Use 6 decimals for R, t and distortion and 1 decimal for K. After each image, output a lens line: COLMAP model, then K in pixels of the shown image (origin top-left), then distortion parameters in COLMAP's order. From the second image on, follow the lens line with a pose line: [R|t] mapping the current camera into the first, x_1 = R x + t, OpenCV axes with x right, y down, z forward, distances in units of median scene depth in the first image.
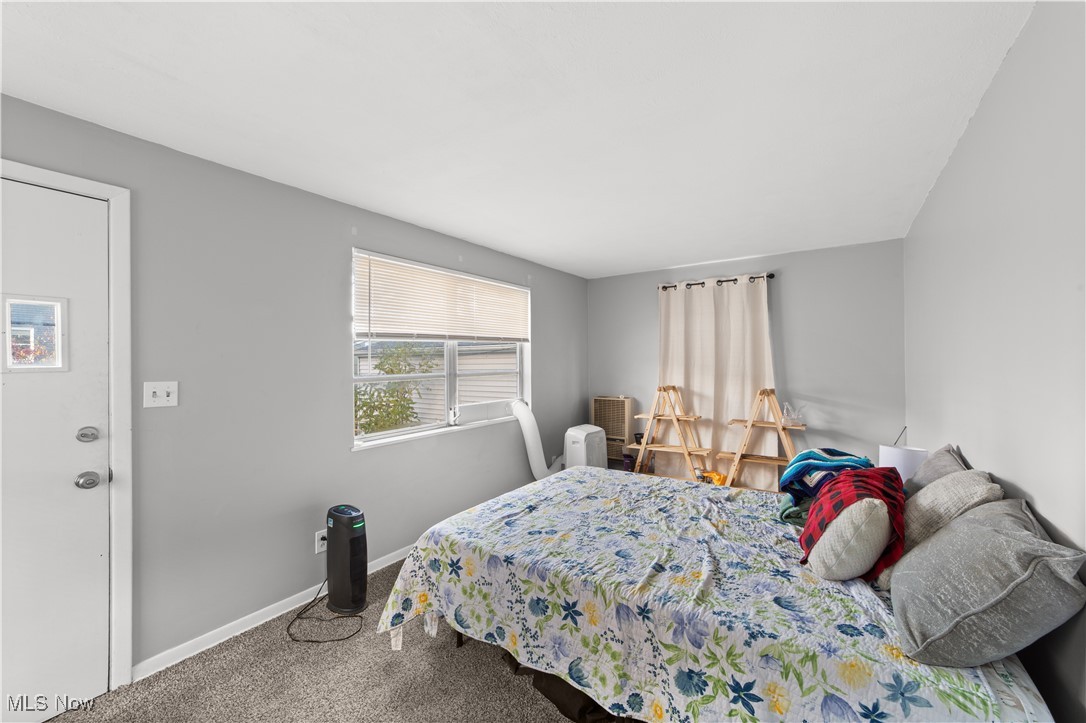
lens RADIAL K [[427.2, 0, 542.3], [0, 427.2, 362.5], [0, 0, 1]] dist [-0.011046, 0.005062]
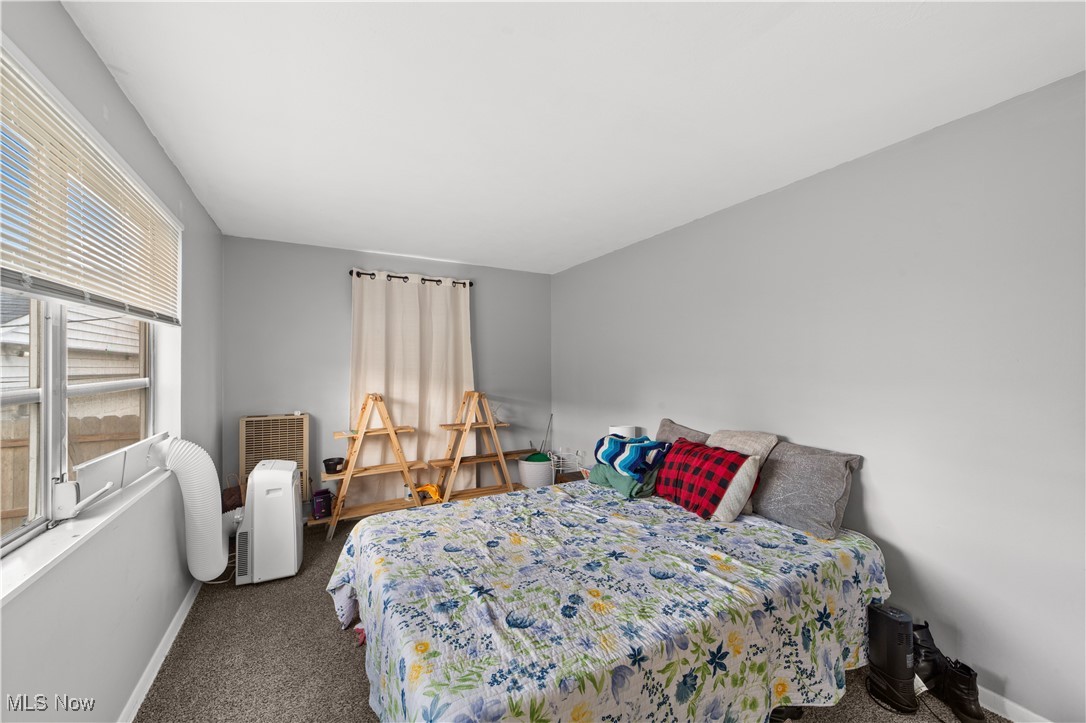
lens RADIAL K [[427.2, 0, 547.5], [0, 427.2, 364.6], [0, 0, 1]] dist [-0.011046, 0.005062]
pose [[0.420519, 0.009993, 0.907229, -0.486929], [-0.003694, 0.999950, -0.009302, 0.006681], [-0.907276, 0.000560, 0.420535, 0.551489]]
